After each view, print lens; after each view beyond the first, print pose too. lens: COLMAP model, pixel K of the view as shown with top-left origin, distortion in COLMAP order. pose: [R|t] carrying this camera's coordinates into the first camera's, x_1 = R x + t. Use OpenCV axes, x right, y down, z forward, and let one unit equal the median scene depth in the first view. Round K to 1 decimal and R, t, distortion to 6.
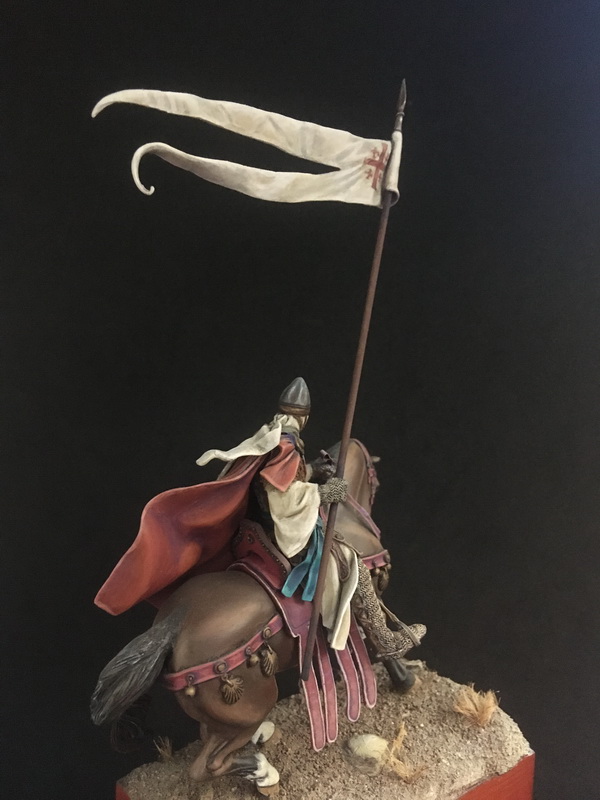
lens RADIAL K [[697.9, 0, 300.0], [0, 697.9, 400.0], [0, 0, 1]] dist [0.090356, -0.223978]
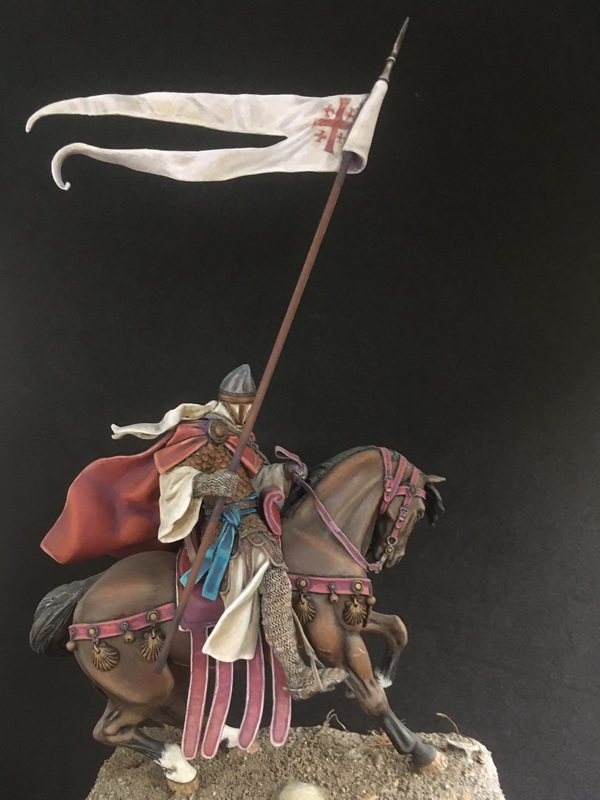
lens RADIAL K [[697.9, 0, 300.0], [0, 697.9, 400.0], [0, 0, 1]] dist [0.090356, -0.223978]
pose [[0.746015, 0.056440, -0.663533, 0.707862], [-0.087920, 0.996027, -0.014128, 0.023514], [0.660100, 0.068878, 0.748013, 0.358496]]
